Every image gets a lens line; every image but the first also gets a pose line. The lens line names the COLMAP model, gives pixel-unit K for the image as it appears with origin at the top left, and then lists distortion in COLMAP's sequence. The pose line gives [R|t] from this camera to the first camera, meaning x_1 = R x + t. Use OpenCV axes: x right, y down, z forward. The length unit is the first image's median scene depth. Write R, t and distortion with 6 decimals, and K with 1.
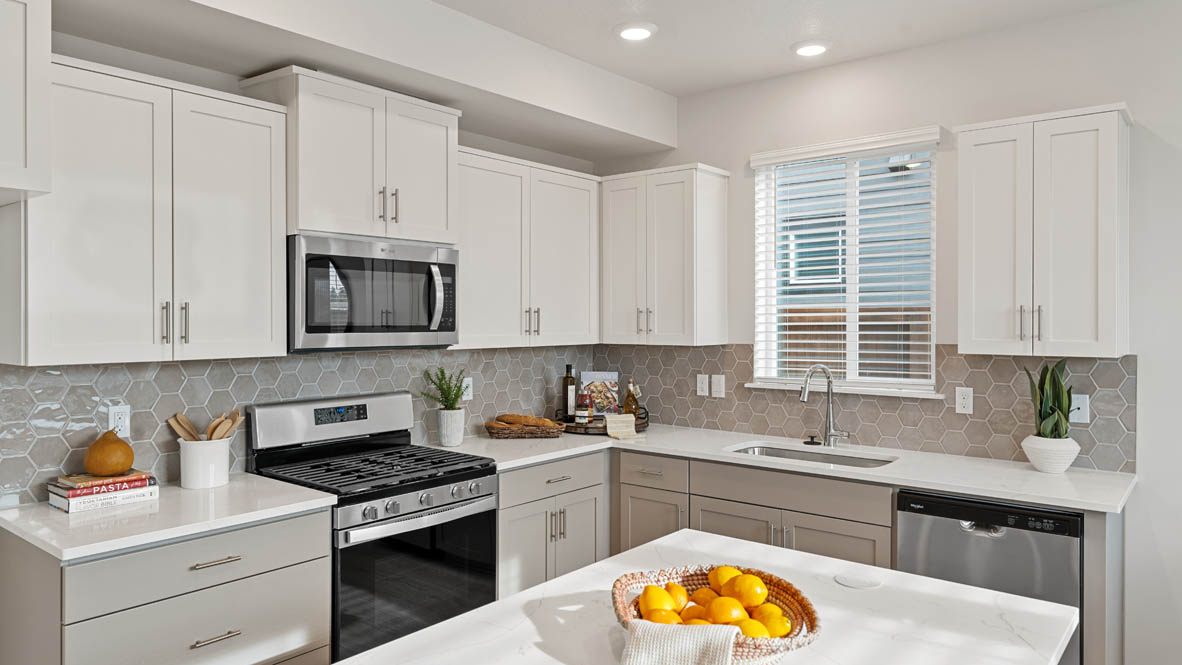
lens RADIAL K [[769.2, 0, 570.5], [0, 769.2, 328.2], [0, 0, 1]] dist [0.000936, 0.000016]
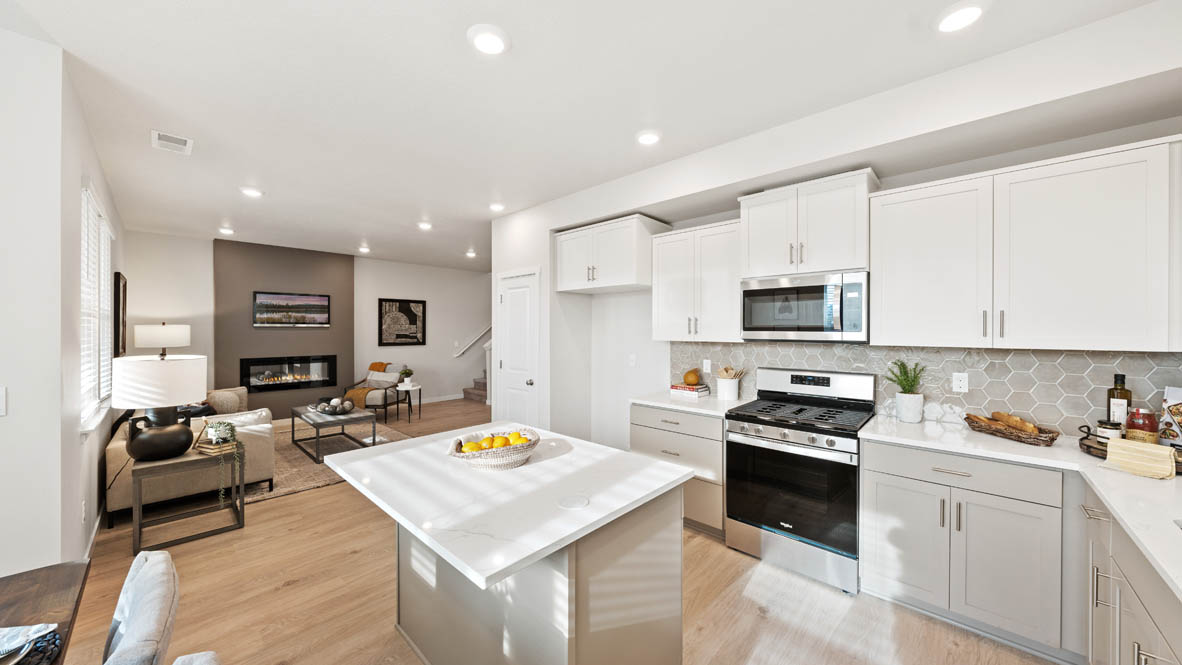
lens RADIAL K [[407.0, 0, 585.9], [0, 407.0, 331.9], [0, 0, 1]] dist [-0.000621, -0.000048]
pose [[-0.047548, 0.013634, -0.998776, 0.585149], [-0.005267, 0.999890, 0.013900, -0.003657], [0.998855, 0.005922, -0.047471, 0.531707]]
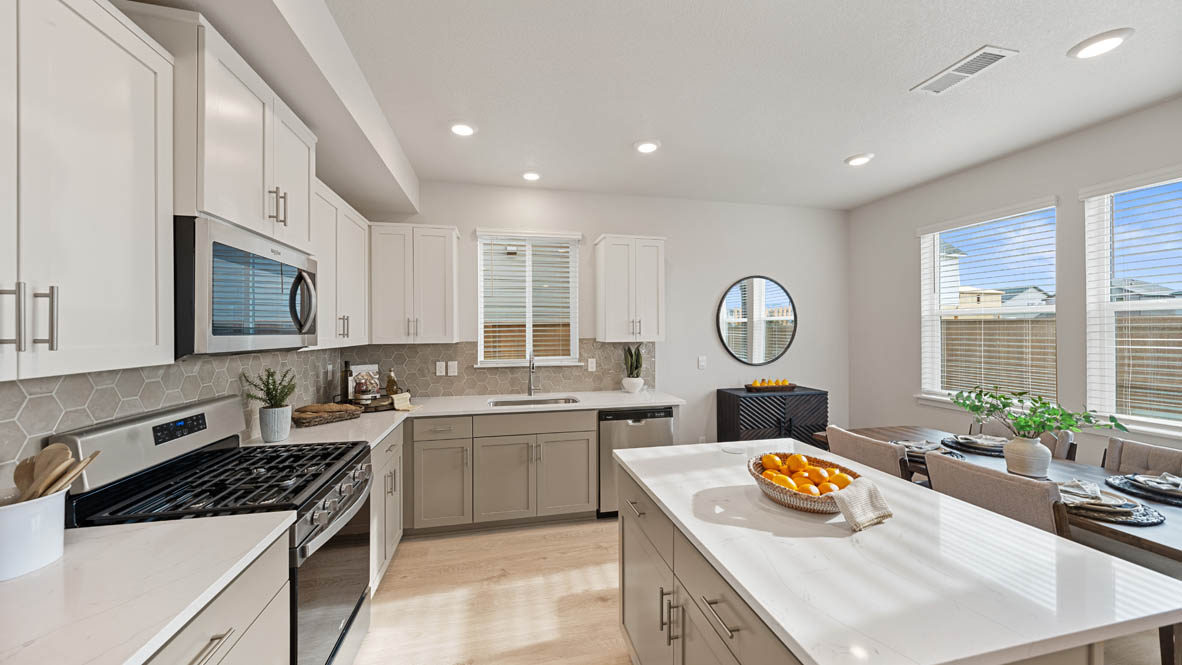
lens RADIAL K [[407.0, 0, 585.9], [0, 407.0, 331.9], [0, 0, 1]] dist [-0.000621, -0.000048]
pose [[0.608038, -0.003511, 0.793900, -0.370171], [0.010671, 0.999936, -0.003750, 0.007417], [-0.793836, 0.010752, 0.608037, 0.327556]]
